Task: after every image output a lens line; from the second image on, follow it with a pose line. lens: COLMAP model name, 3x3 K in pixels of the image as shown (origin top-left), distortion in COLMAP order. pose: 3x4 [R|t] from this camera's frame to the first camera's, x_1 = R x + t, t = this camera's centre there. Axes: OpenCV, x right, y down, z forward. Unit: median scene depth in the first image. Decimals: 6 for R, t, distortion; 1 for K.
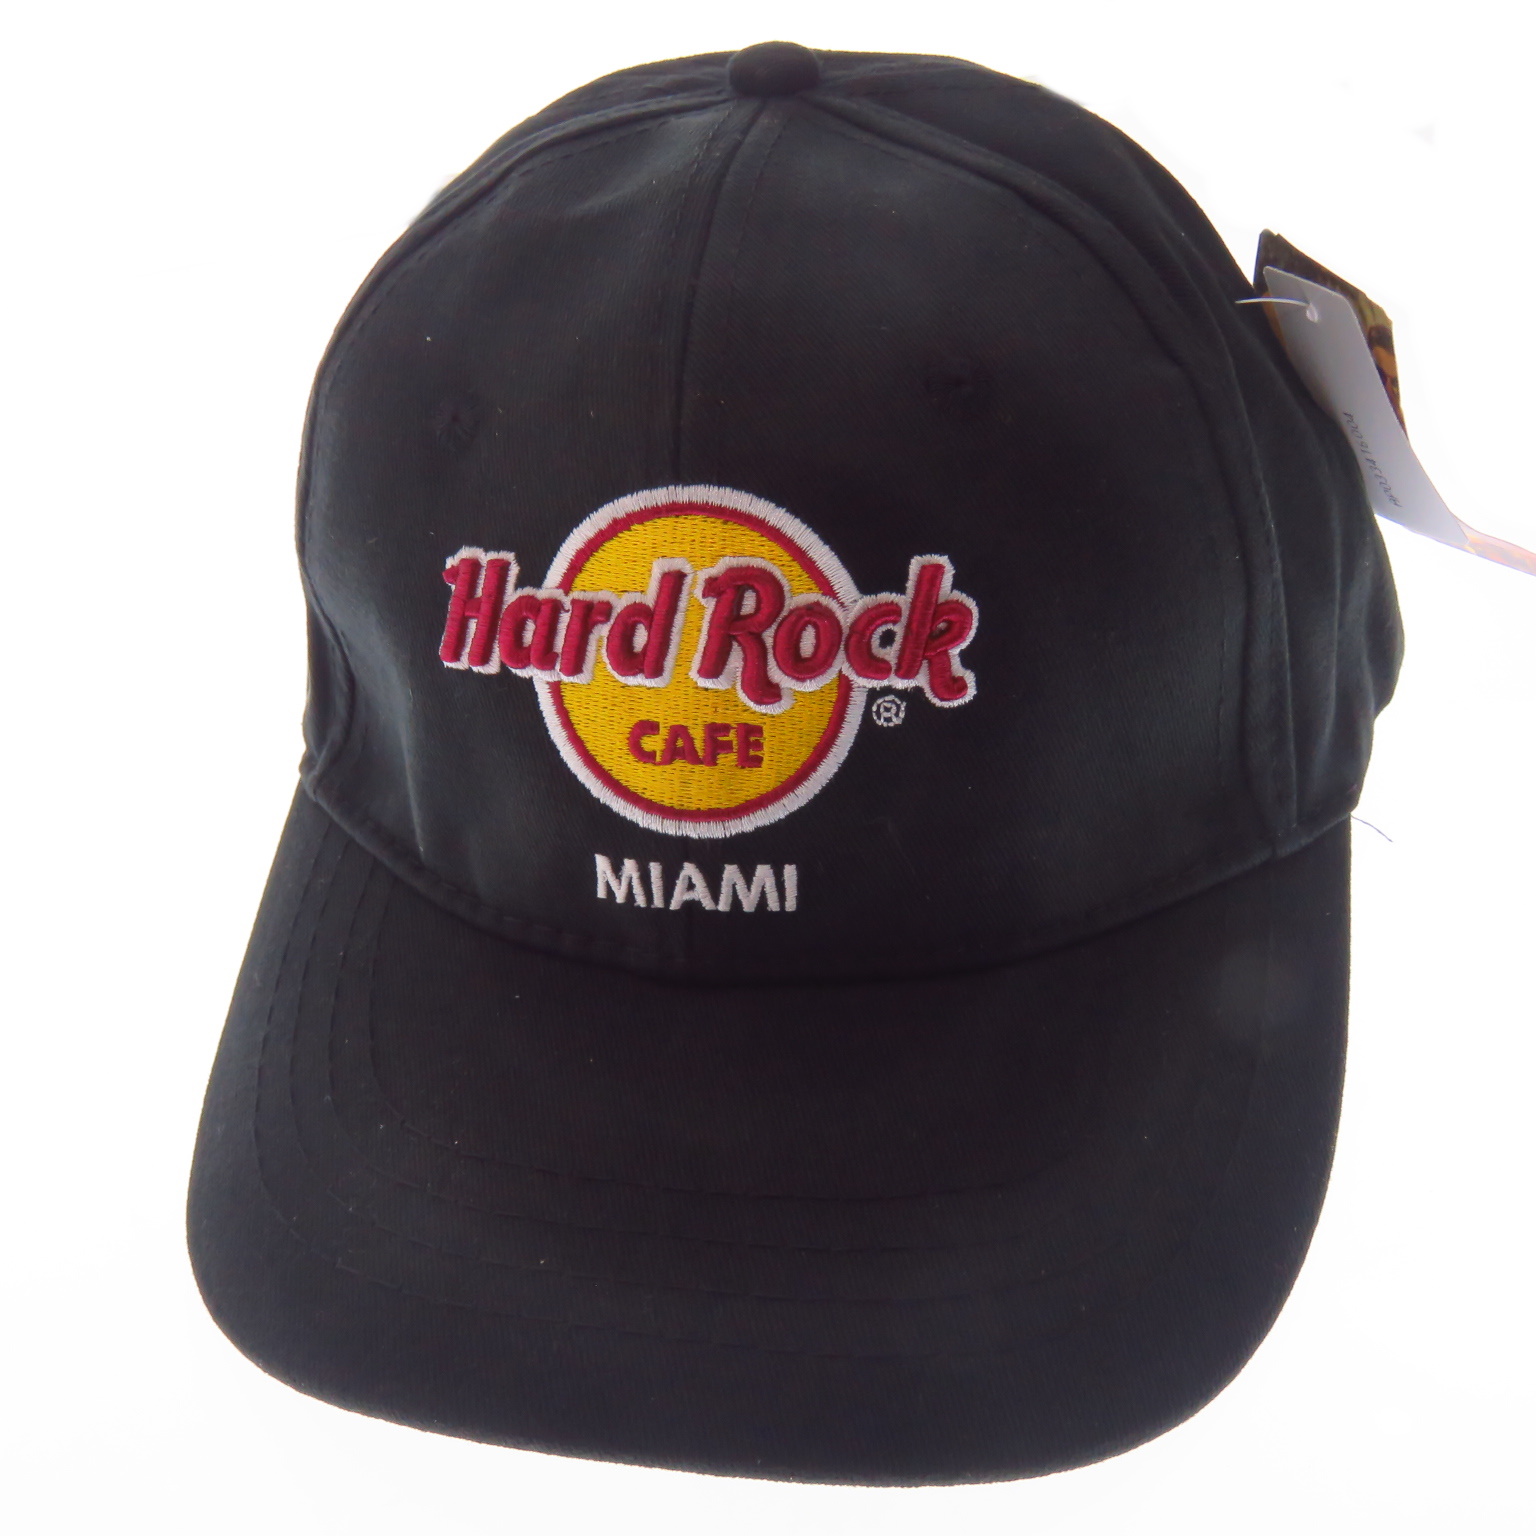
lens RADIAL K [[1946.8, 0, 765.9], [0, 1946.8, 766.4], [0, 0, 1]] dist [0.012277, 0.000000]
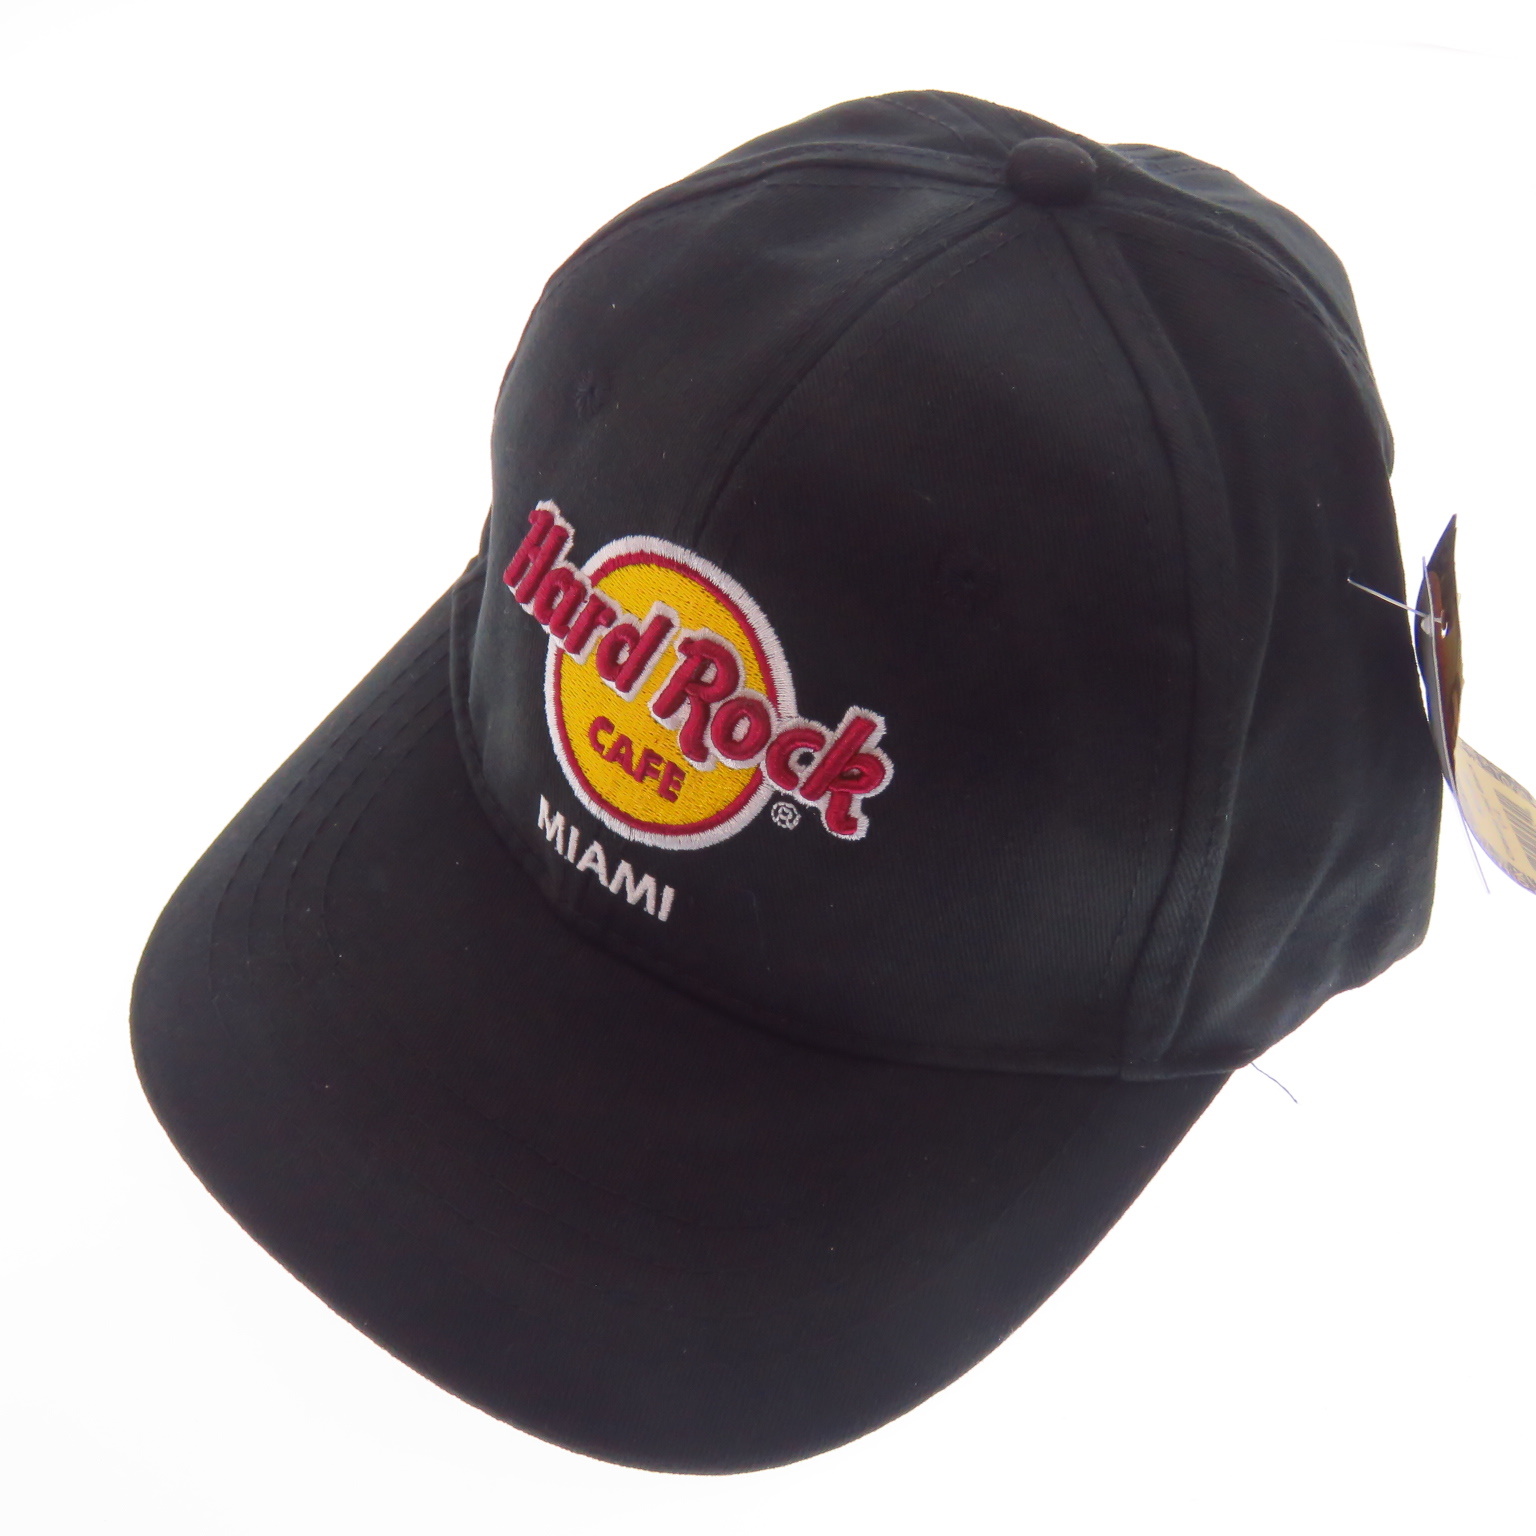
lens RADIAL K [[1946.8, 0, 769.7], [0, 1946.8, 769.9], [0, 0, 1]] dist [0.012277, 0.000000]
pose [[0.857784, 0.462579, -0.224116, 0.290745], [-0.410019, 0.878725, 0.244390, -0.316903], [0.309986, -0.117742, 0.943422, -0.043883]]
